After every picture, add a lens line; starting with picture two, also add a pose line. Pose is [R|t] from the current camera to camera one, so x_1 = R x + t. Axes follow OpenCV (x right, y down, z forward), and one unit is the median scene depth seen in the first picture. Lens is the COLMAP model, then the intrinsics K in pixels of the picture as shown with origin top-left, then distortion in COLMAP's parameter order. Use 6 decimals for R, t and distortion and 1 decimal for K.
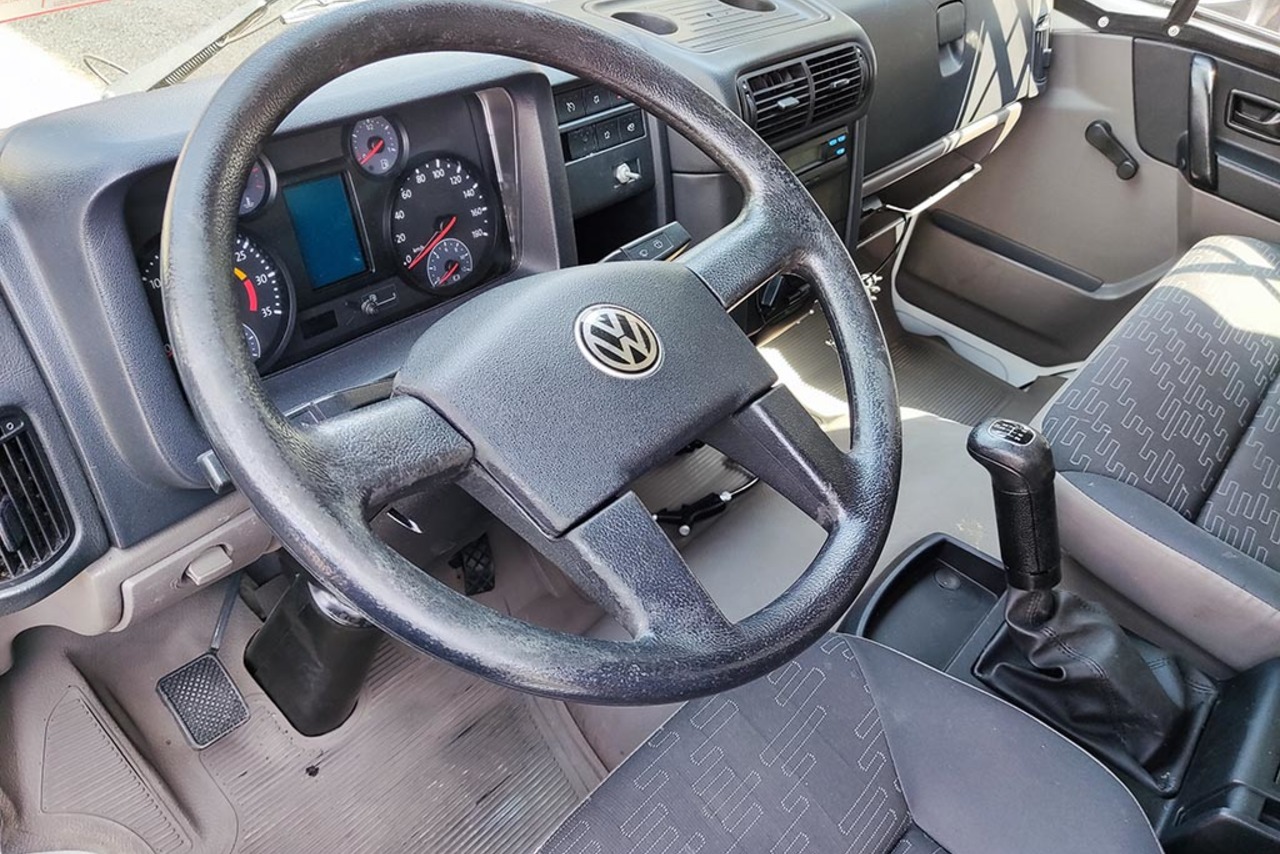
lens RADIAL K [[925.8, 0, 640.0], [0, 925.8, 427.0], [0, 0, 1]] dist [0.004624, 0.000016]
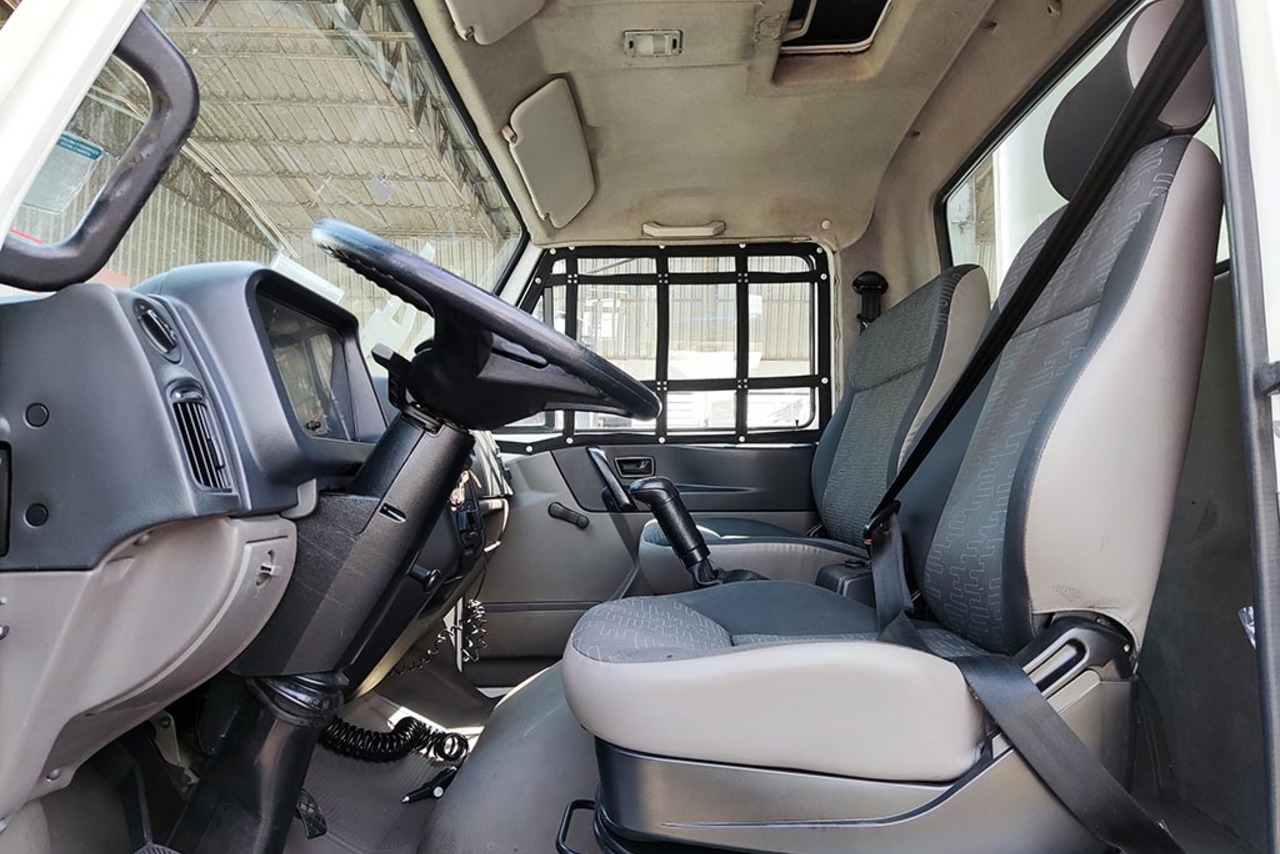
lens RADIAL K [[925.8, 0, 640.0], [0, 925.8, 427.0], [0, 0, 1]] dist [0.004624, 0.000016]
pose [[0.757906, -0.112100, 0.642660, -0.577080], [0.502044, 0.729283, -0.464864, 0.570362], [-0.416570, 0.674967, 0.609007, -0.126846]]
